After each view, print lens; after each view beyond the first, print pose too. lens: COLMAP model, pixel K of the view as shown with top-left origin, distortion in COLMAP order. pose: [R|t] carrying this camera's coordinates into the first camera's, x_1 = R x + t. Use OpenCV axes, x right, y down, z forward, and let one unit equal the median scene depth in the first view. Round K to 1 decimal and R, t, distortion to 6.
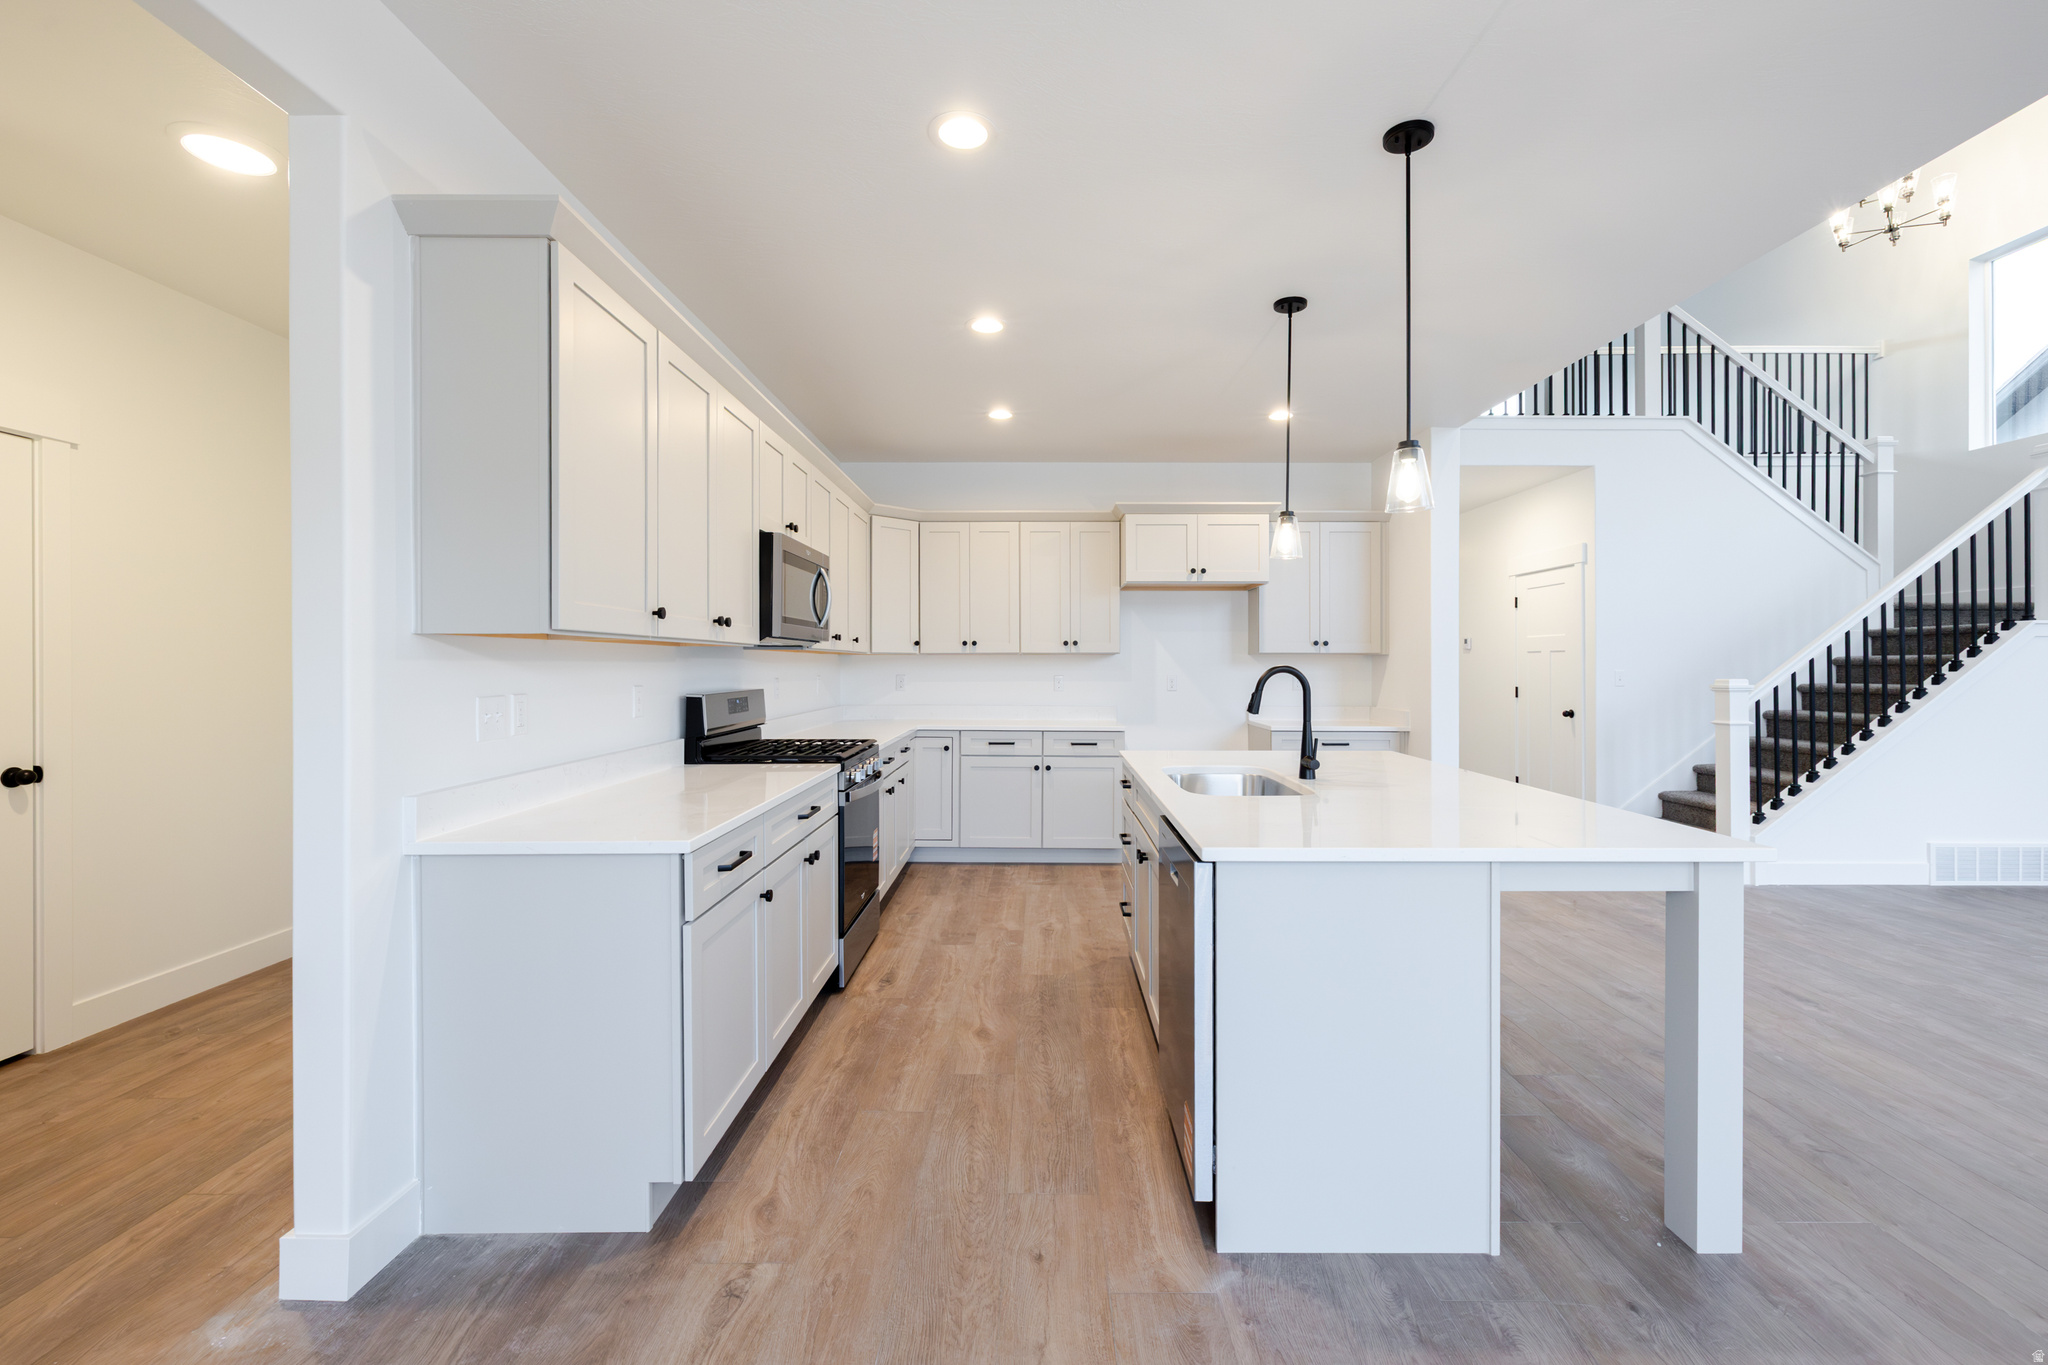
lens RADIAL K [[877.8, 0, 1009.6], [0, 877.8, 655.7], [0, 0, 1]] dist [0.002498, -0.000463]
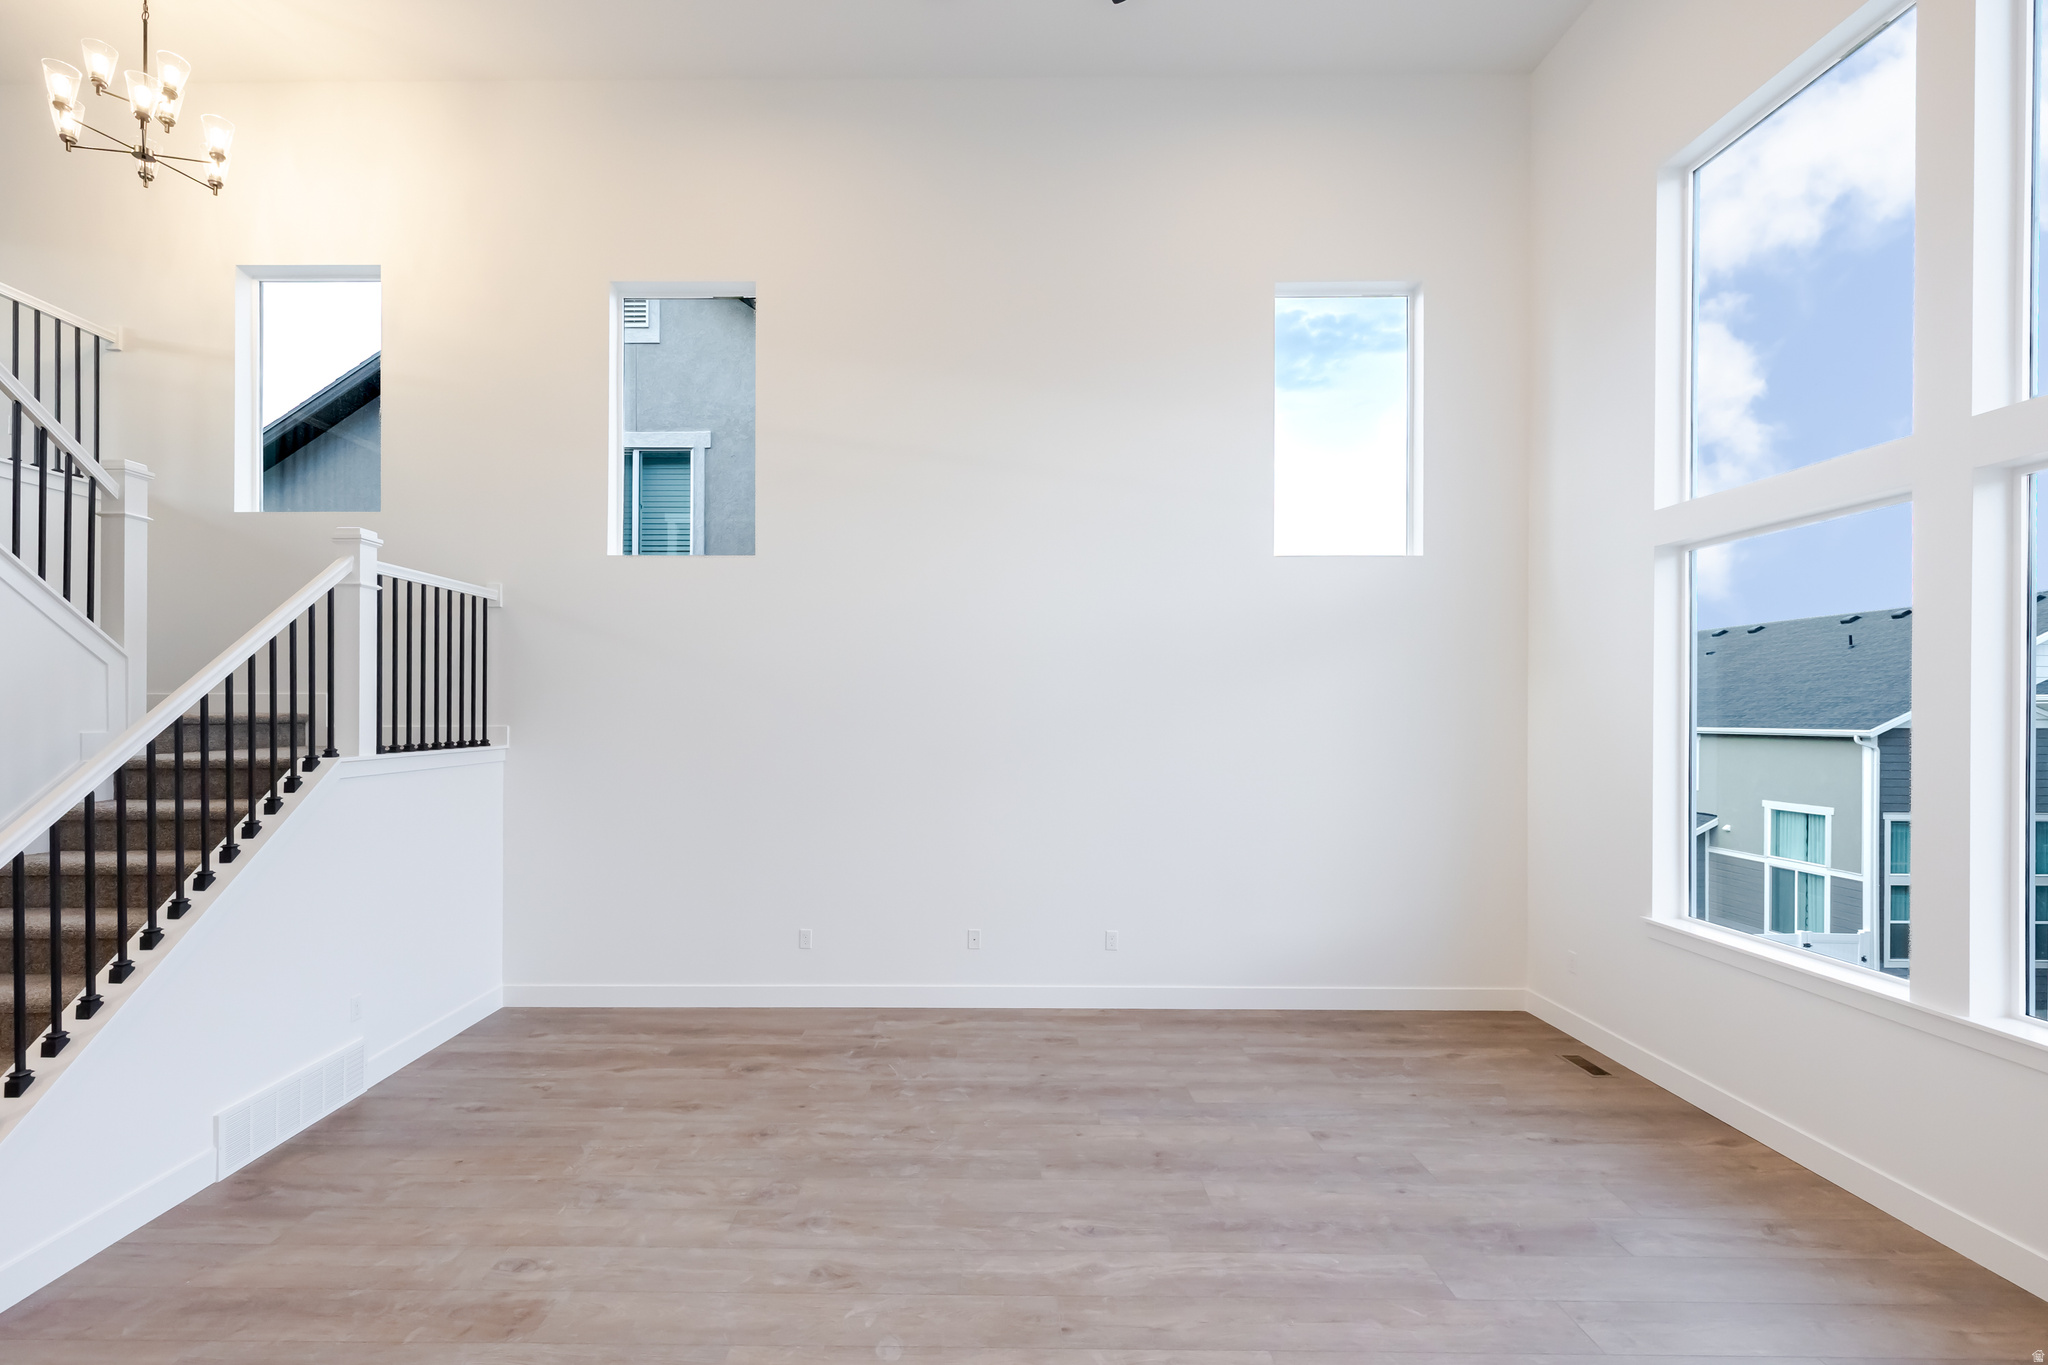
lens RADIAL K [[877.8, 0, 978.0], [0, 877.8, 713.2], [0, 0, 1]] dist [0.002498, -0.000463]
pose [[-0.014885, -0.004400, 0.999880, 0.497362], [-0.011830, 0.999921, 0.004224, -0.109724], [-0.999819, -0.011766, -0.014936, 0.574370]]
